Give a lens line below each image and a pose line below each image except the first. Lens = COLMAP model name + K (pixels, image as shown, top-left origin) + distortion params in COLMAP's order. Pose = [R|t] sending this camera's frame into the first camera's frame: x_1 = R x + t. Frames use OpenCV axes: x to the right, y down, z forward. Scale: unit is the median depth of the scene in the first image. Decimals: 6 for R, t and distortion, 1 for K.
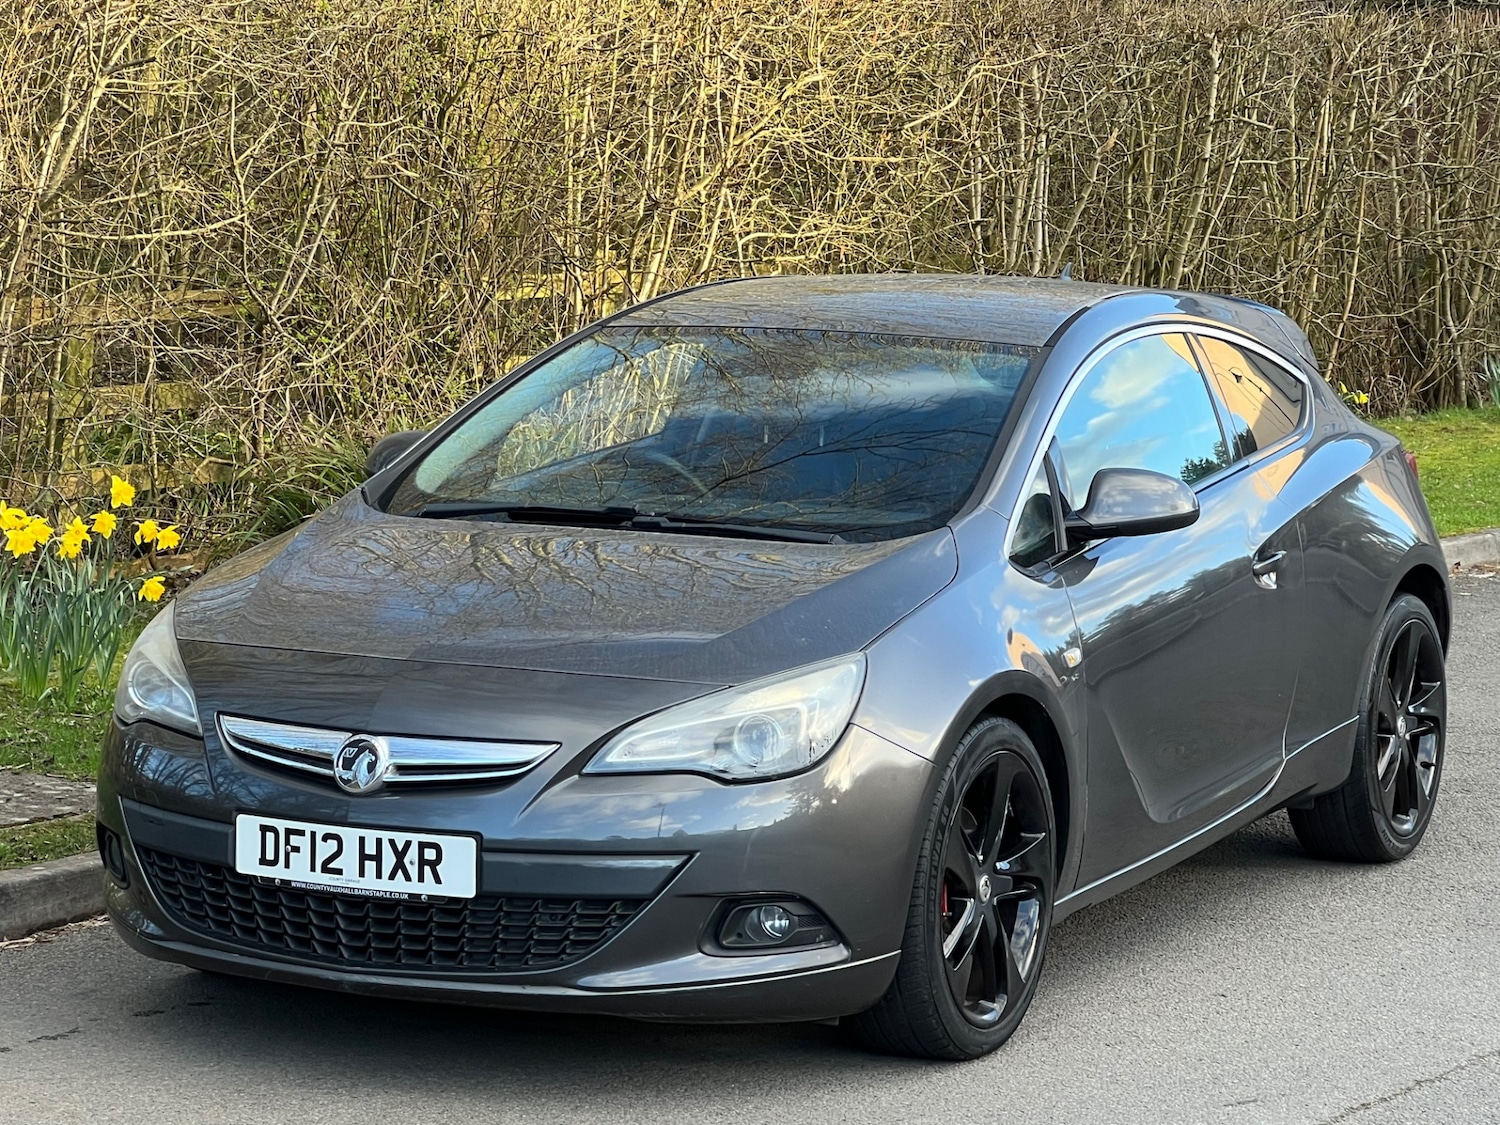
lens RADIAL K [[3733.4, 0, 750.0], [0, 3733.4, 562.5], [0, 0, 1]] dist [-0.510388, 11.417499]
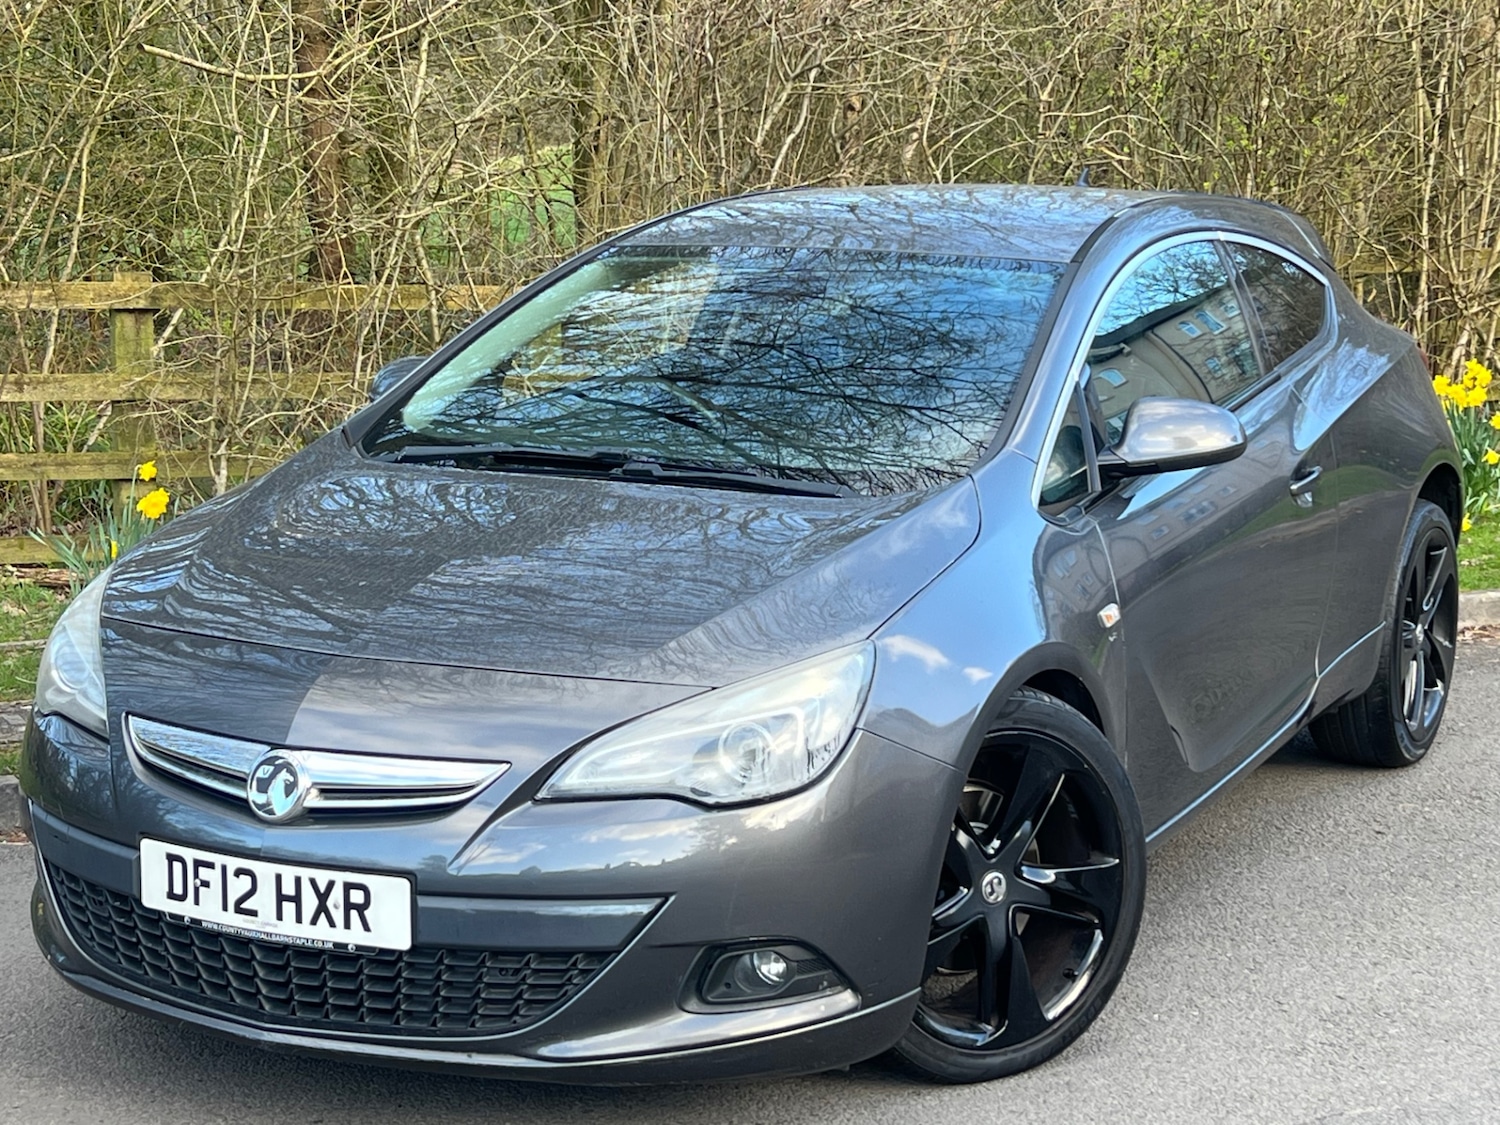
lens RADIAL K [[2530.2, 0, 754.2], [0, 2530.2, 528.1], [0, 0, 1]] dist [0.136868, -0.009960]
pose [[0.999443, -0.011935, -0.031157, 0.022373], [0.013828, 0.998025, 0.061273, -0.038357], [0.030364, -0.061670, 0.997635, 0.430530]]
